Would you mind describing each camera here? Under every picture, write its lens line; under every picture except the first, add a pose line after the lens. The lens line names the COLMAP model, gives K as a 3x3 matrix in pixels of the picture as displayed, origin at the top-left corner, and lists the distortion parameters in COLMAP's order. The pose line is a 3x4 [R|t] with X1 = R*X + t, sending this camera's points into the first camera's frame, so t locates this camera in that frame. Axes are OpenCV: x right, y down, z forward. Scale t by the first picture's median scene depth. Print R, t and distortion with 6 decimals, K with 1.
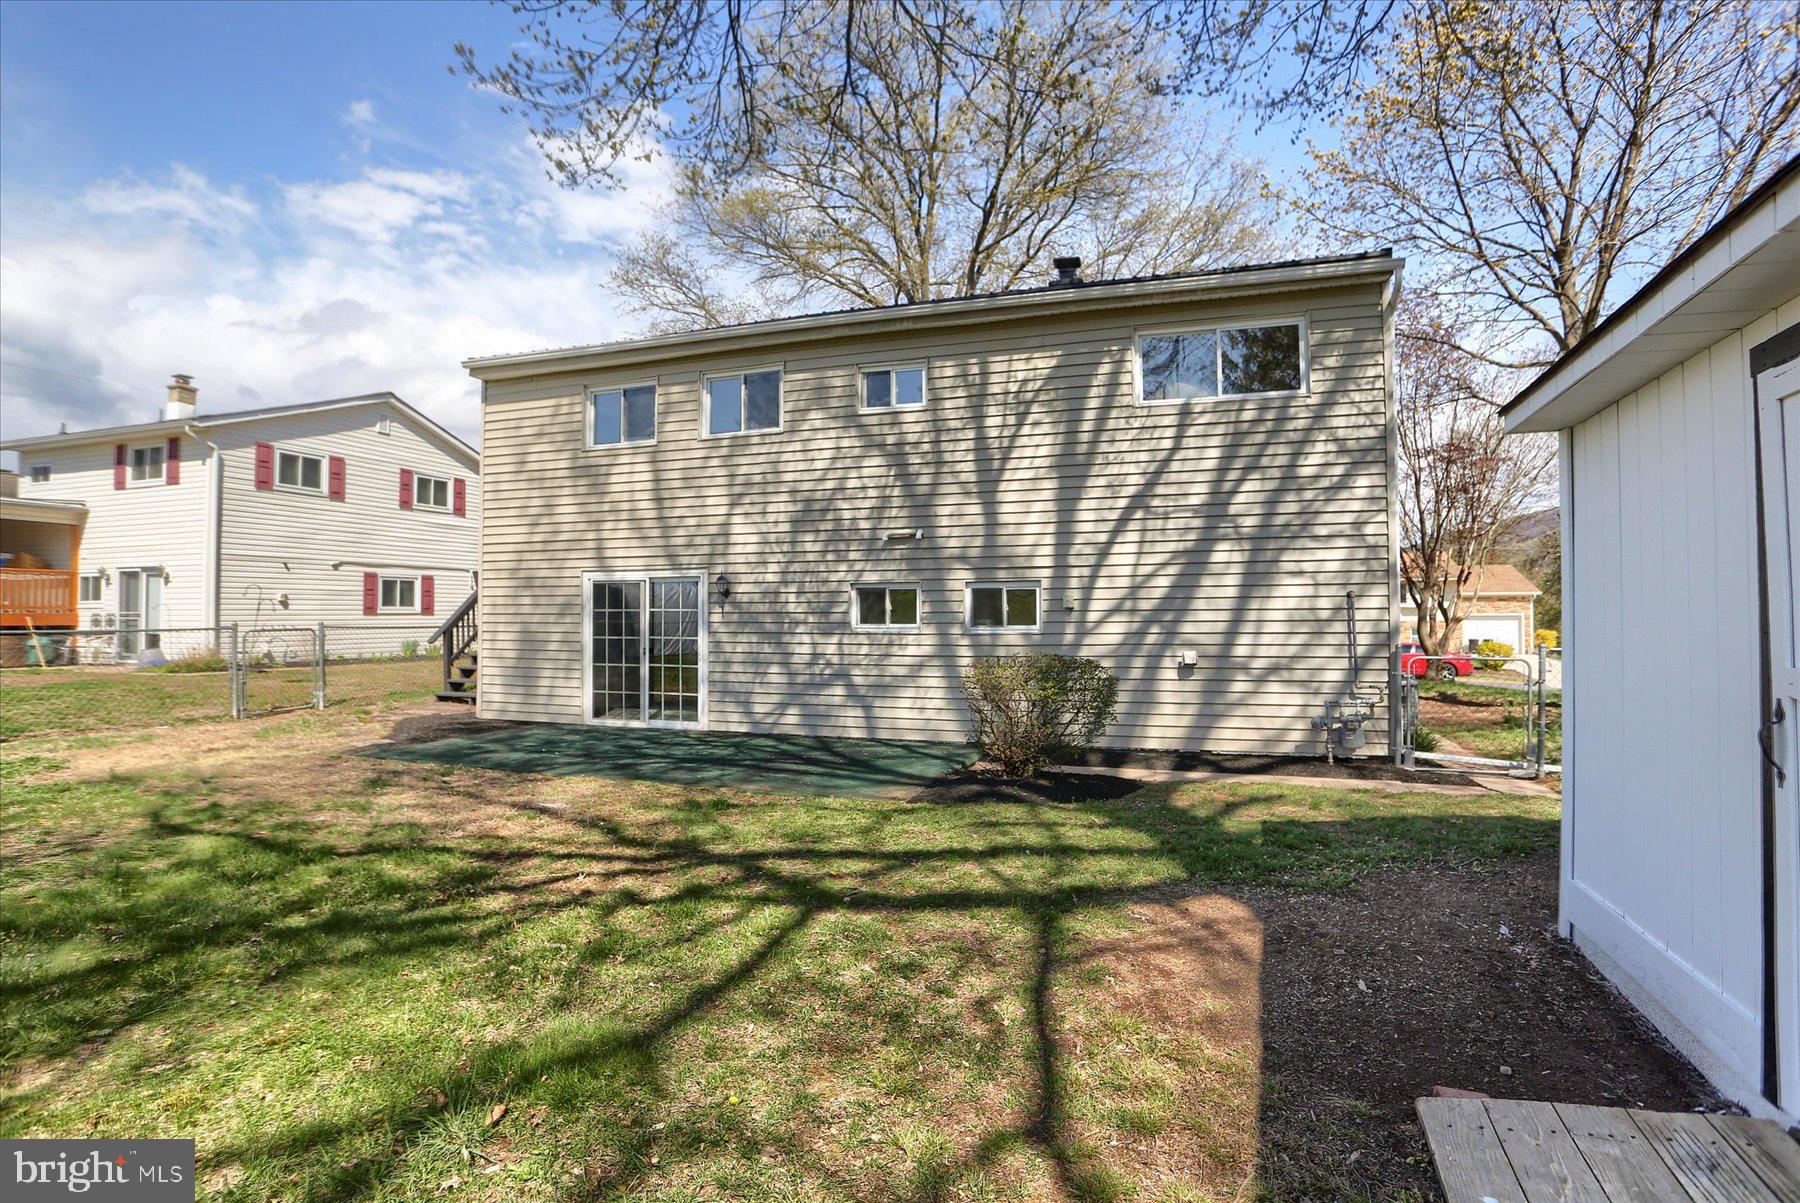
lens RADIAL K [[880.4, 0, 900.0], [0, 880.4, 601.5], [0, 0, 1]] dist [-0.035786, 0.000256]
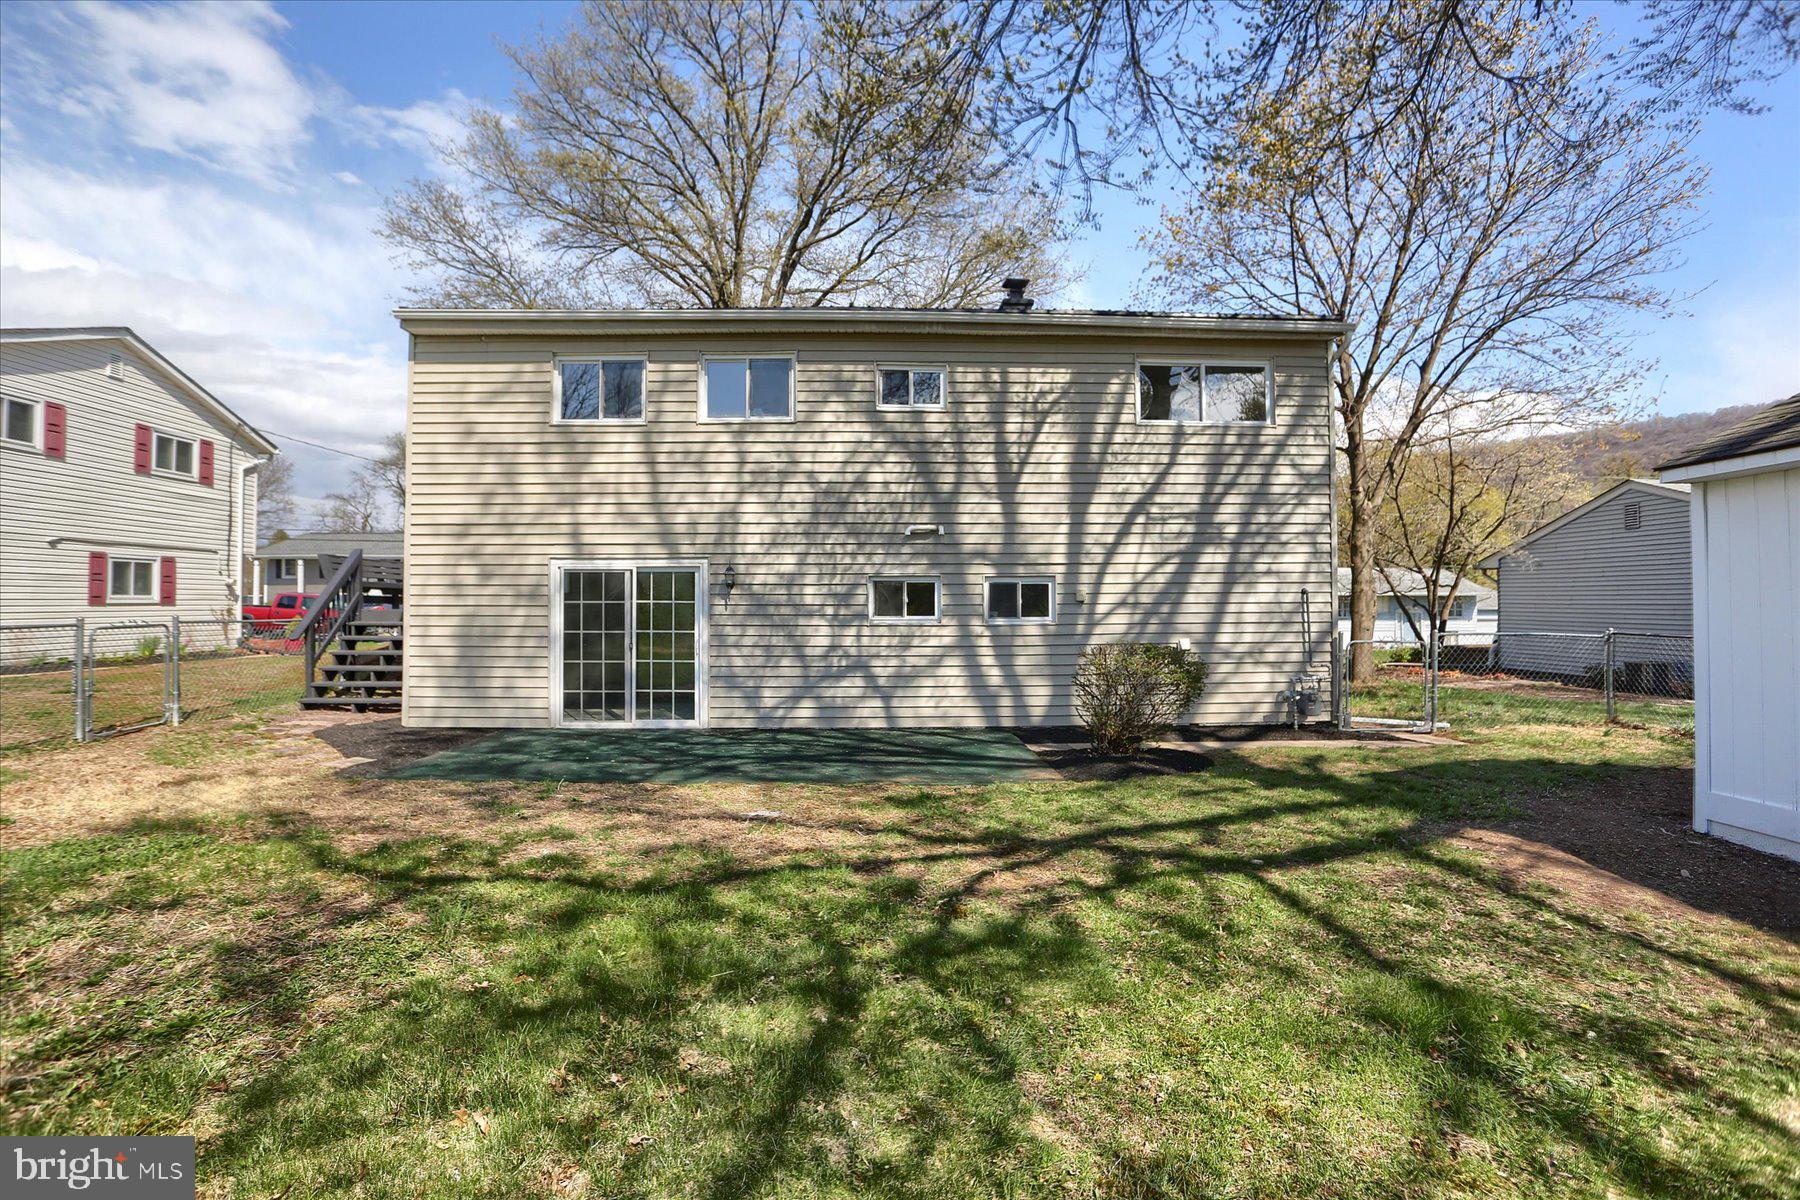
lens RADIAL K [[861.1, 0, 893.2], [0, 861.1, 593.2], [0, 0, 1]] dist [-0.032556, 0.000632]
pose [[0.938393, 0.006113, 0.345515, -0.386583], [-0.006621, 0.999978, 0.000290, -0.001488], [-0.345506, -0.002560, 0.938413, 0.060097]]
